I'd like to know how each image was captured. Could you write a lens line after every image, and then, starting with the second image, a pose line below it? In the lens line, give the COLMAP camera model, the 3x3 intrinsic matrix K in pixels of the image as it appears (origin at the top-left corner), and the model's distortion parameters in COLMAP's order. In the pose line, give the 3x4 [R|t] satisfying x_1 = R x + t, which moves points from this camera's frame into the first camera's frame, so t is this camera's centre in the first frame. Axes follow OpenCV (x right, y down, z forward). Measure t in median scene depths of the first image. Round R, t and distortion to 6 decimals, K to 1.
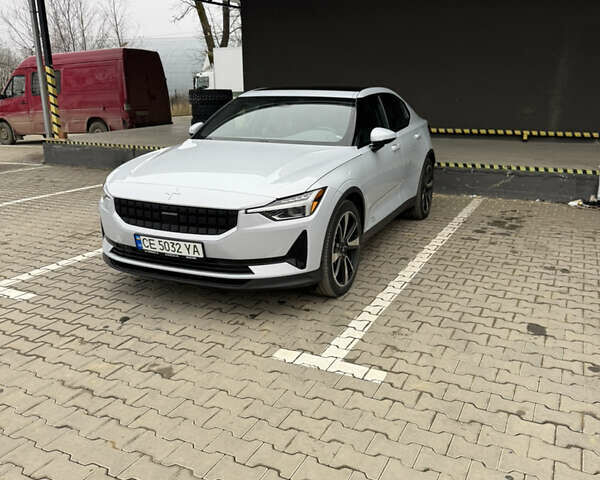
lens RADIAL K [[566.9, 0, 299.7], [0, 566.9, 242.9], [0, 0, 1]] dist [0.043555, 0.000000]
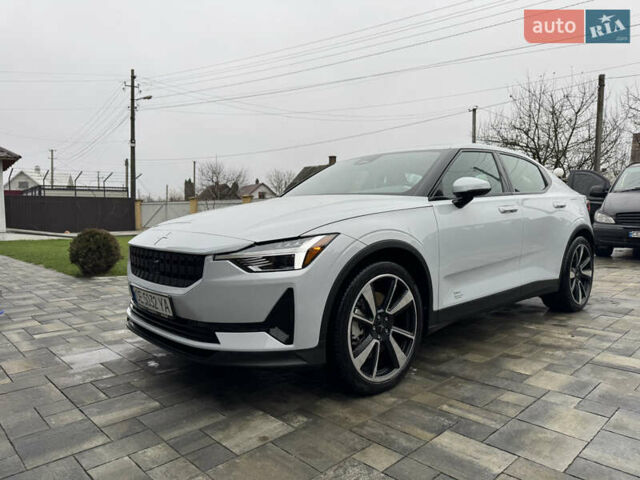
lens RADIAL K [[451.8, 0, 313.9], [0, 451.8, 242.4], [0, 0, 1]] dist [0.035646, -0.038141]
pose [[0.911515, 0.012274, -0.411085, 0.262805], [-0.094019, 0.979304, -0.179233, 0.019696], [0.400377, 0.202024, 0.893804, 0.488020]]
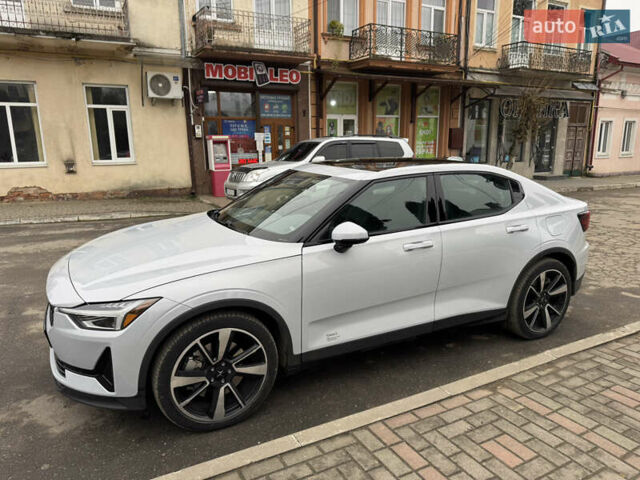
lens RADIAL K [[451.8, 0, 317.4], [0, 451.8, 243.9], [0, 0, 1]] dist [0.035646, -0.038141]
pose [[0.784505, 0.145997, -0.602692, 0.606435], [-0.169718, 0.985332, 0.017771, -0.226958], [0.596446, 0.088346, 0.797776, 0.635345]]
